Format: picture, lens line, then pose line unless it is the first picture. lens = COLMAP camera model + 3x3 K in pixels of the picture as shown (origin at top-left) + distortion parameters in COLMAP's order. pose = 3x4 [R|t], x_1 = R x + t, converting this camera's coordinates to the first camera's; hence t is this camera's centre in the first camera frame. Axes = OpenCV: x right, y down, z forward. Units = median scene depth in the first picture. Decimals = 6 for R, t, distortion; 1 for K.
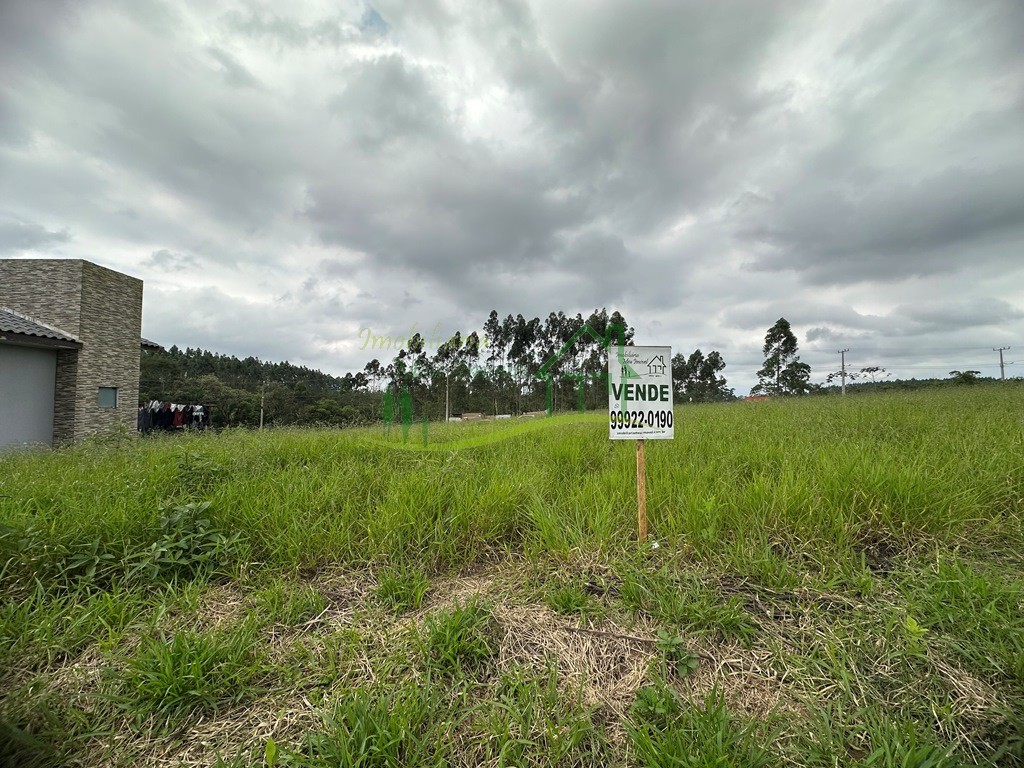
lens RADIAL K [[408.4, 0, 511.6], [0, 408.4, 393.4], [0, 0, 1]] dist [0.005314, -0.000685]
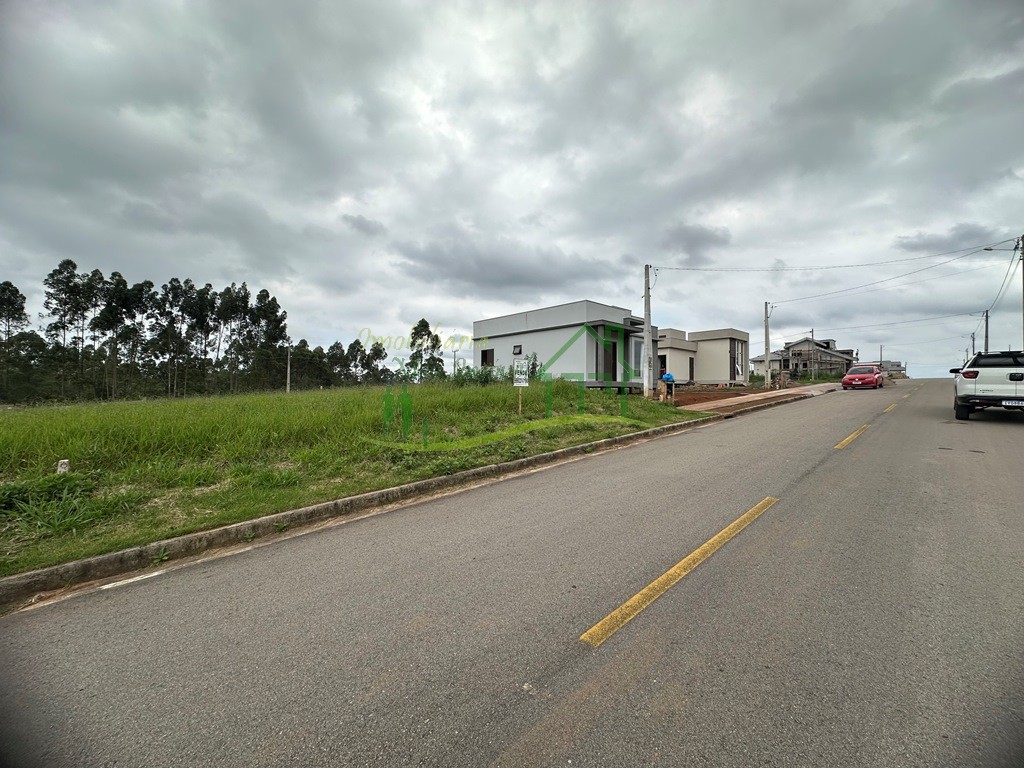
lens RADIAL K [[408.4, 0, 513.9], [0, 408.4, 381.1], [0, 0, 1]] dist [0.005314, -0.000685]
pose [[0.736692, 0.017366, 0.676005, 0.051286], [-0.019582, 0.999799, -0.004344, -0.004053], [-0.675945, -0.010037, 0.736884, -0.051972]]
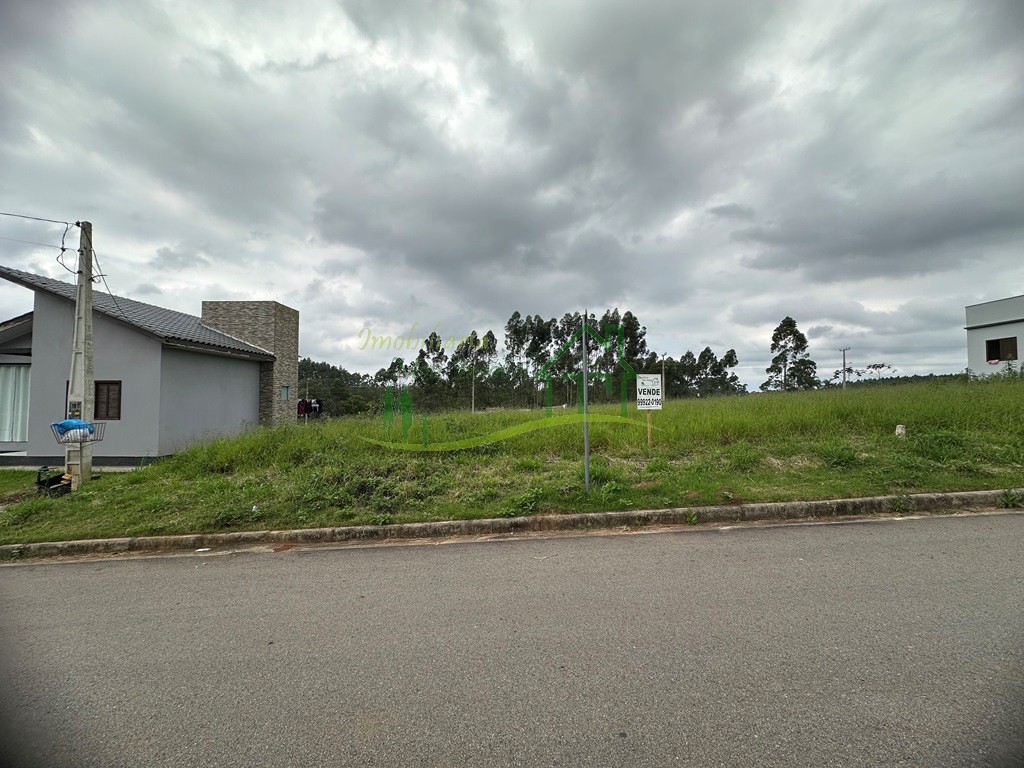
lens RADIAL K [[408.4, 0, 514.2], [0, 408.4, 389.7], [0, 0, 1]] dist [0.005314, -0.000685]
pose [[0.999791, -0.000978, -0.020412, -0.016313], [0.000987, 0.999999, 0.000423, -0.000558], [0.020412, -0.000443, 0.999792, -0.053977]]
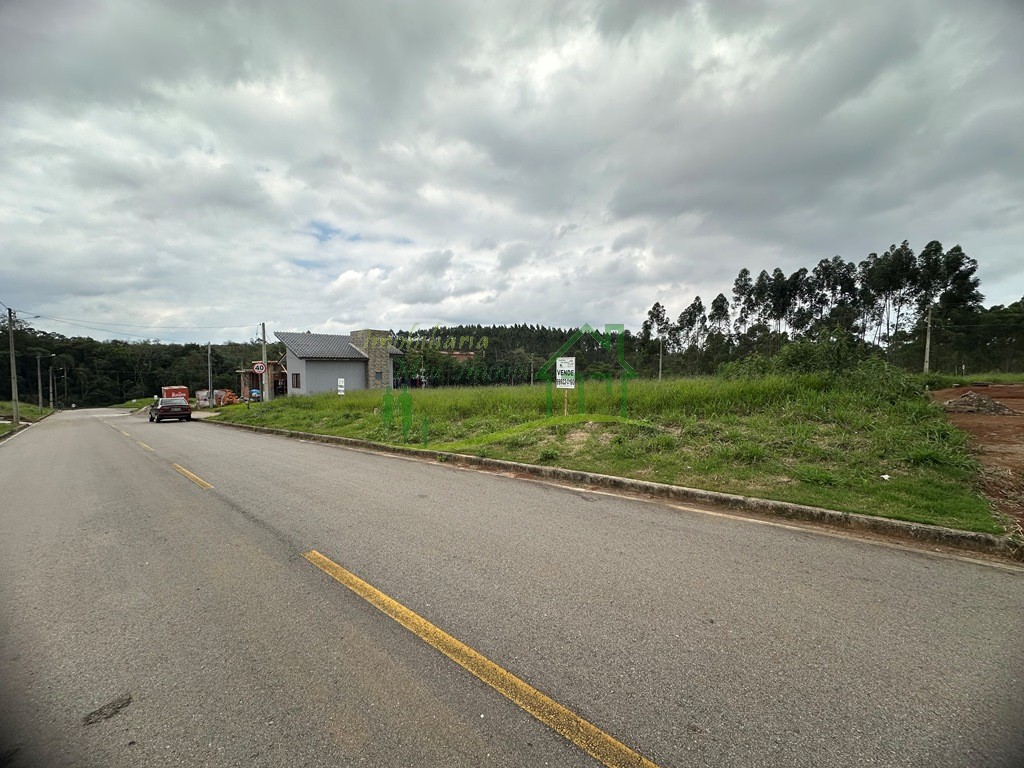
lens RADIAL K [[408.4, 0, 512.7], [0, 408.4, 386.3], [0, 0, 1]] dist [0.005314, -0.000685]
pose [[0.729157, 0.032448, -0.683577, 0.214274], [0.020909, 0.997353, 0.069645, -0.012096], [0.684027, -0.065075, 0.726548, -0.050382]]
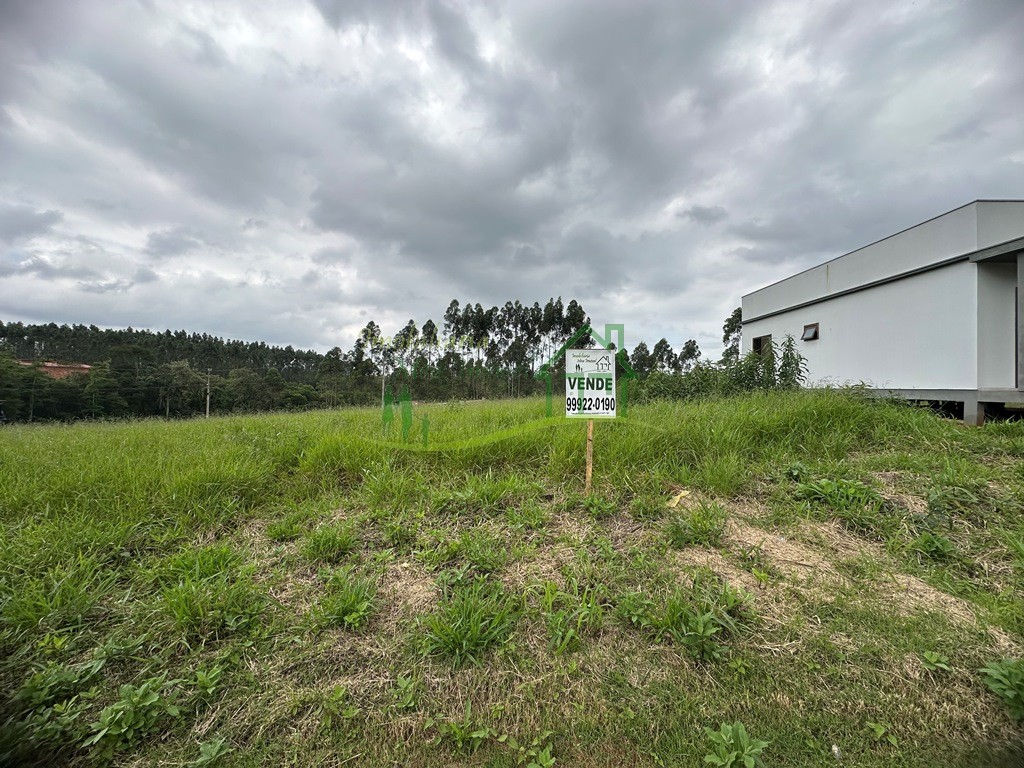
lens RADIAL K [[408.4, 0, 516.7], [0, 408.4, 381.9], [0, 0, 1]] dist [0.005314, -0.000685]
pose [[0.999014, 0.009031, -0.043475, 0.162904], [-0.008653, 0.999923, 0.008883, -0.008823], [0.043551, -0.008498, 0.999015, -0.007451]]
